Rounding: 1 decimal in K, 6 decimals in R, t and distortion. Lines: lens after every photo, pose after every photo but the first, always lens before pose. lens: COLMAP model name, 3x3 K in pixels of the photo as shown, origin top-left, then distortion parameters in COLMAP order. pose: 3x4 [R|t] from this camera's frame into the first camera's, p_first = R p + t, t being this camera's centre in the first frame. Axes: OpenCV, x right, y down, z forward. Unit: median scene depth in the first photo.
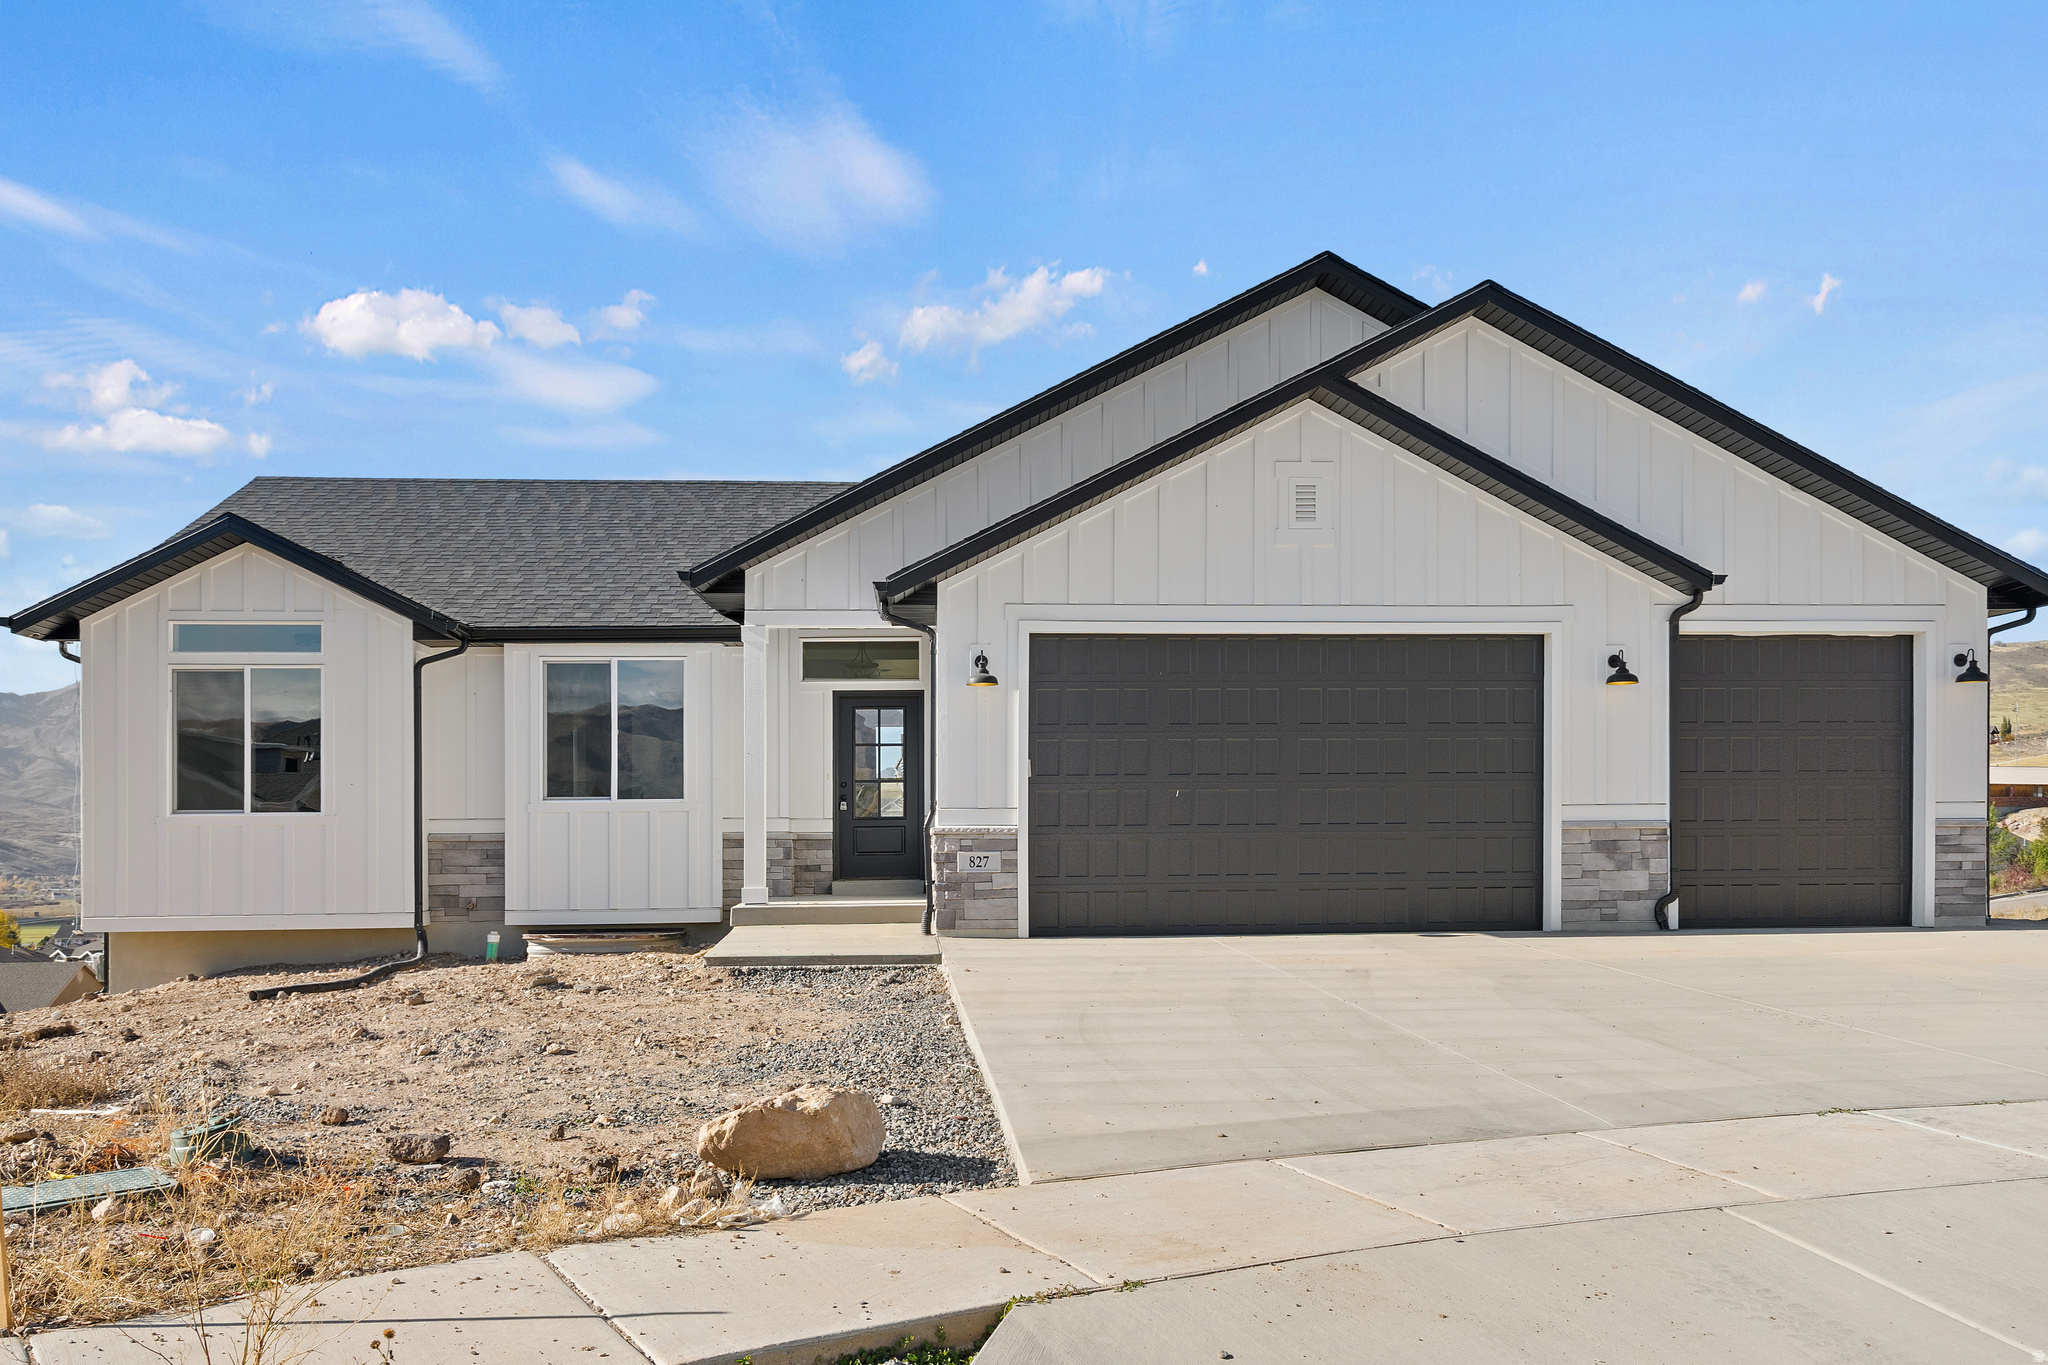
lens RADIAL K [[1638.1, 0, 1103.8], [0, 1638.1, 807.0], [0, 0, 1]] dist [0.008322, -0.000200]
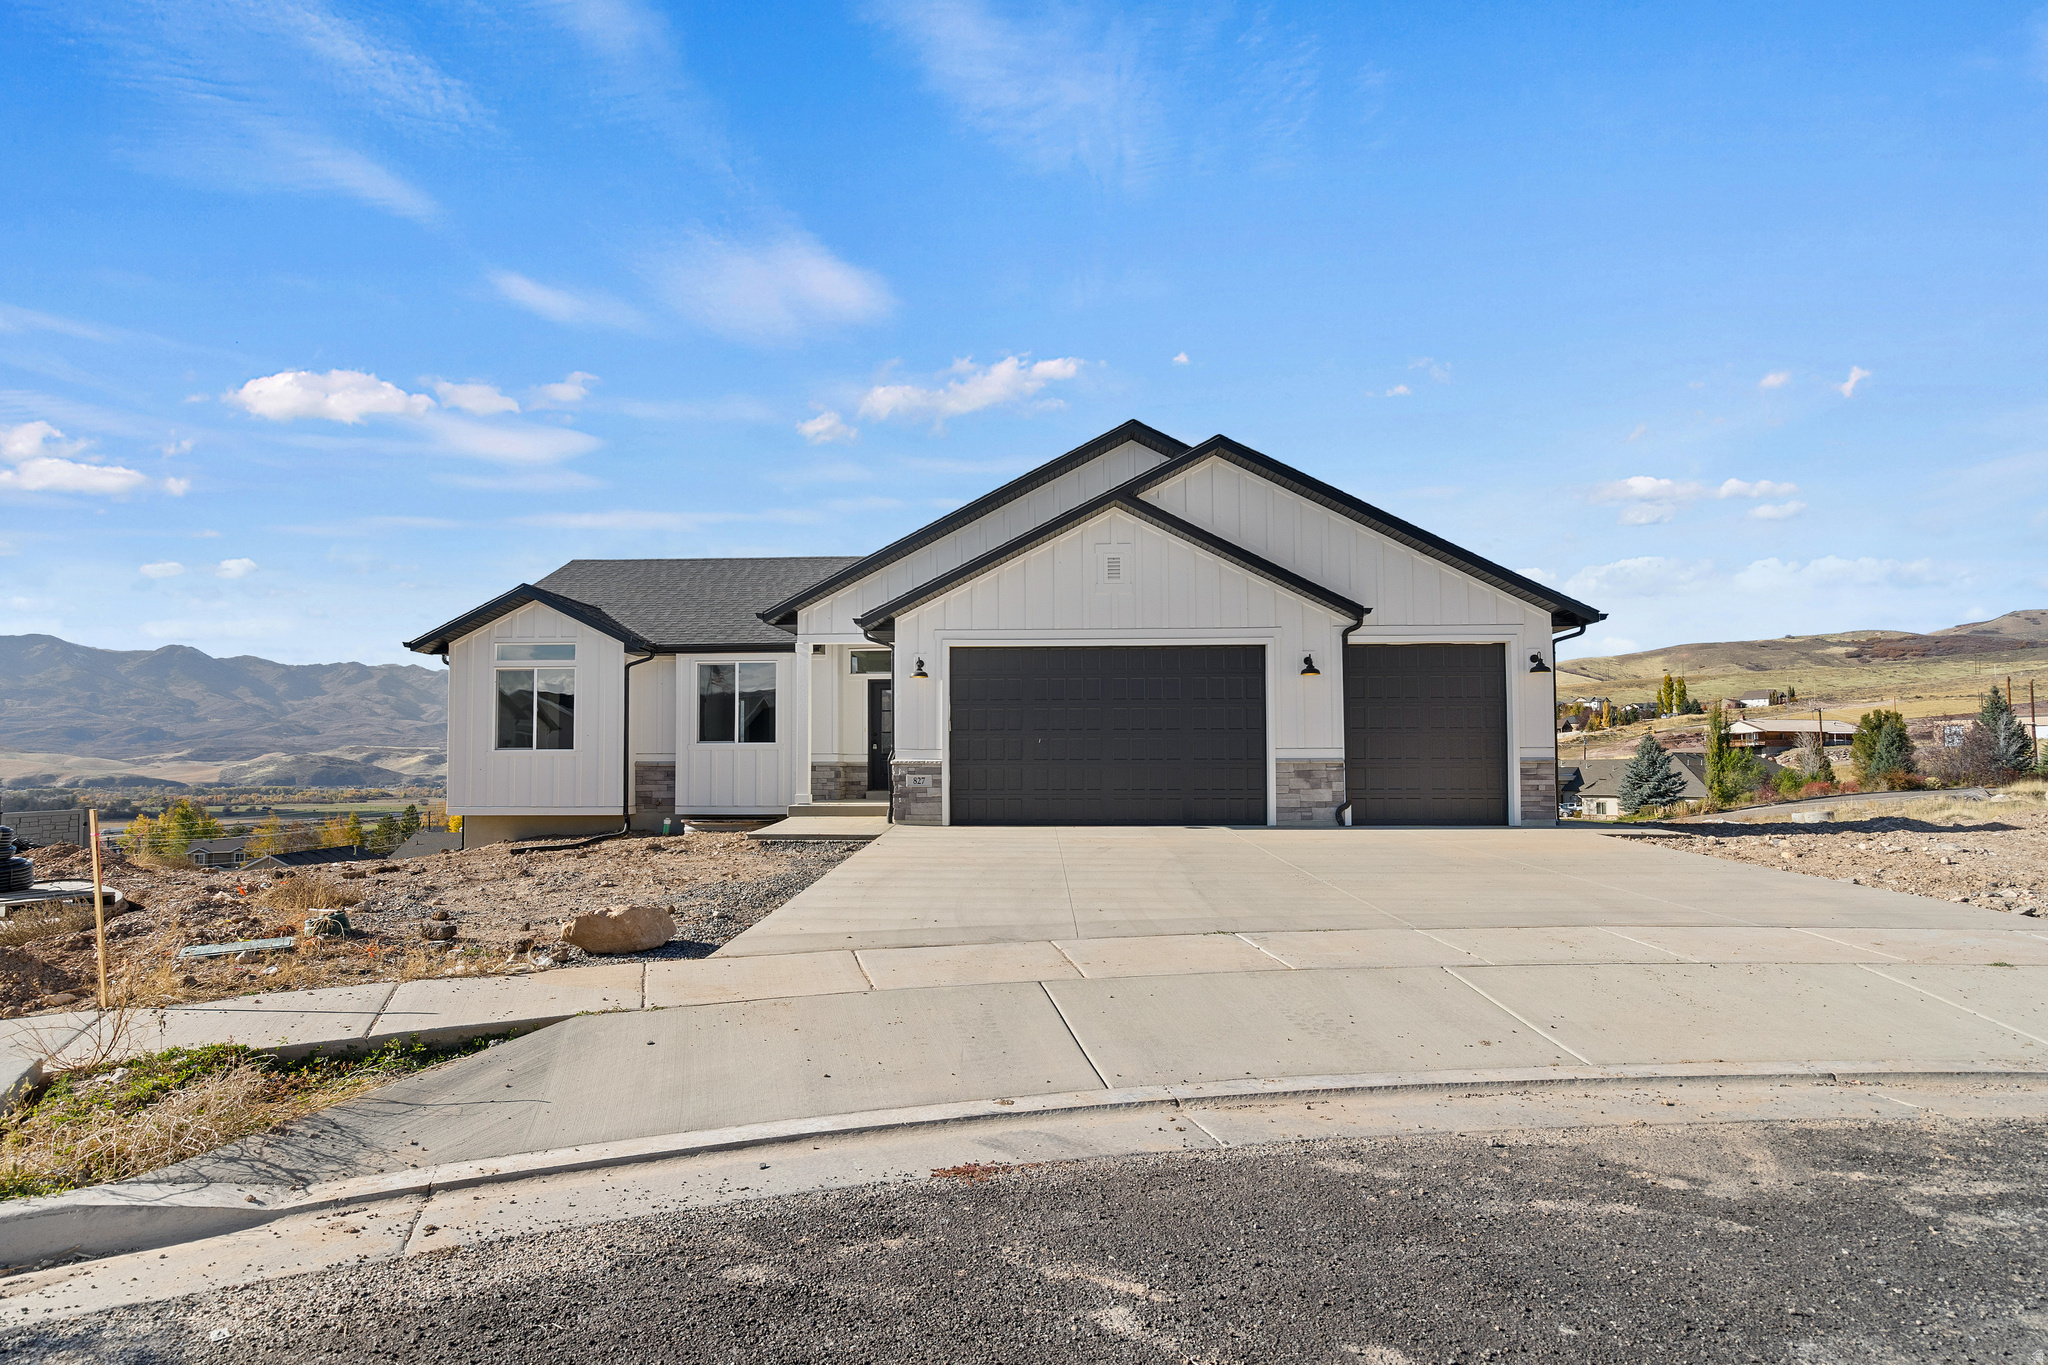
lens RADIAL K [[1006.7, 0, 1022.1], [0, 1006.7, 732.9], [0, 0, 1]] dist [0.001899, -0.000013]
pose [[0.992940, 0.002164, -0.118601, 0.143172], [-0.003587, 0.999924, -0.011783, -0.003955], [0.118567, 0.012125, 0.992872, -0.028604]]
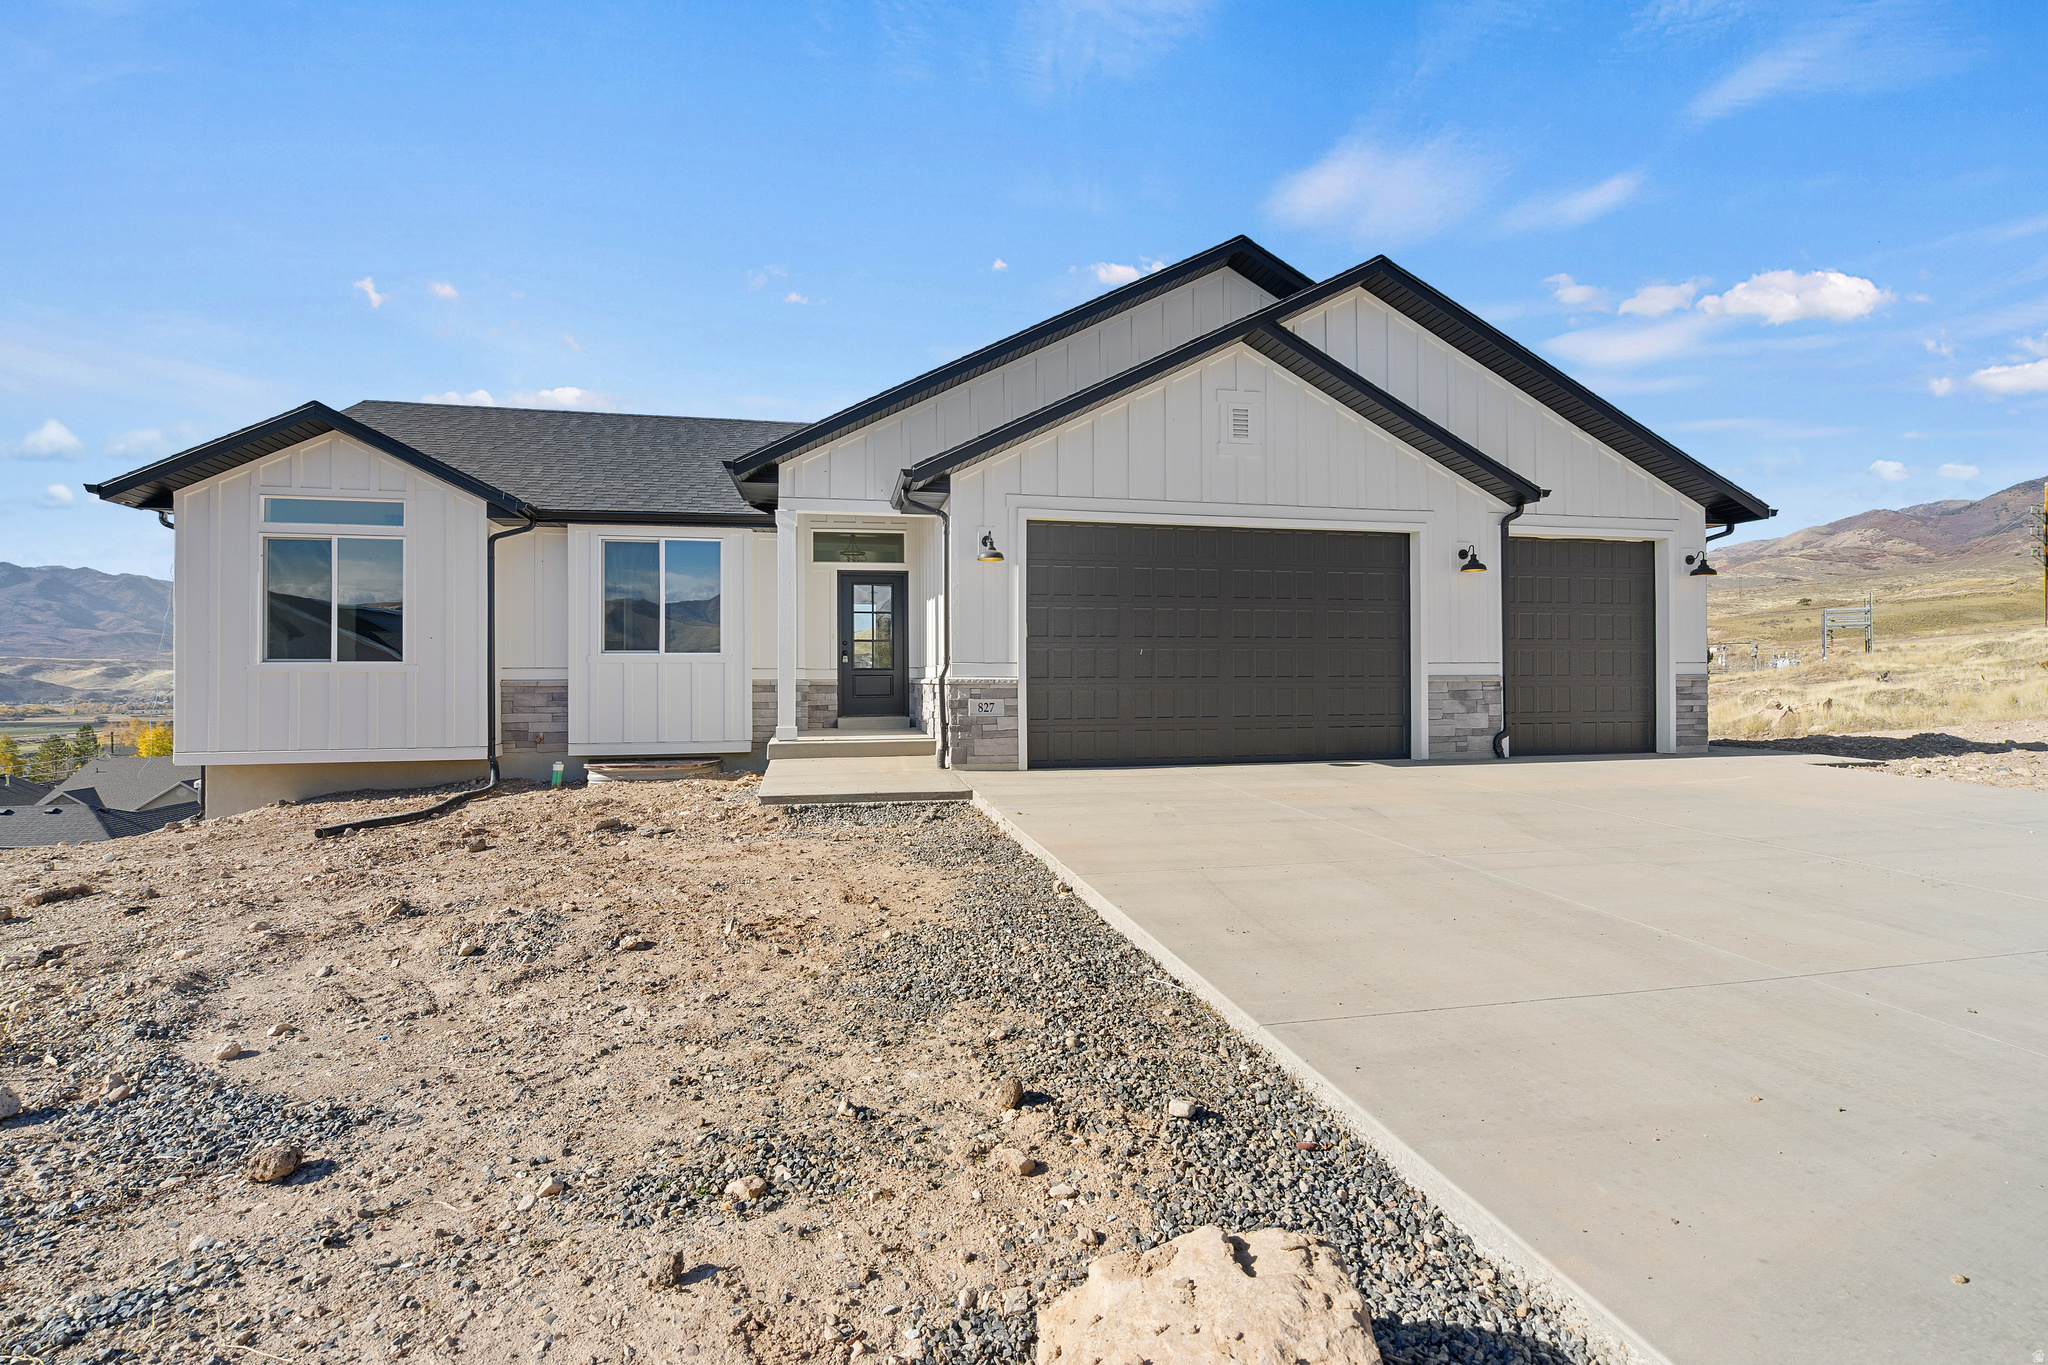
lens RADIAL K [[963.6, 0, 1076.8], [0, 963.6, 670.1], [0, 0, 1]] dist [-0.001384, 0.000219]
pose [[0.990767, 0.005798, 0.135452, -0.096558], [-0.007225, 0.999923, 0.010050, -0.001334], [-0.135383, -0.010936, 0.990733, 0.264050]]
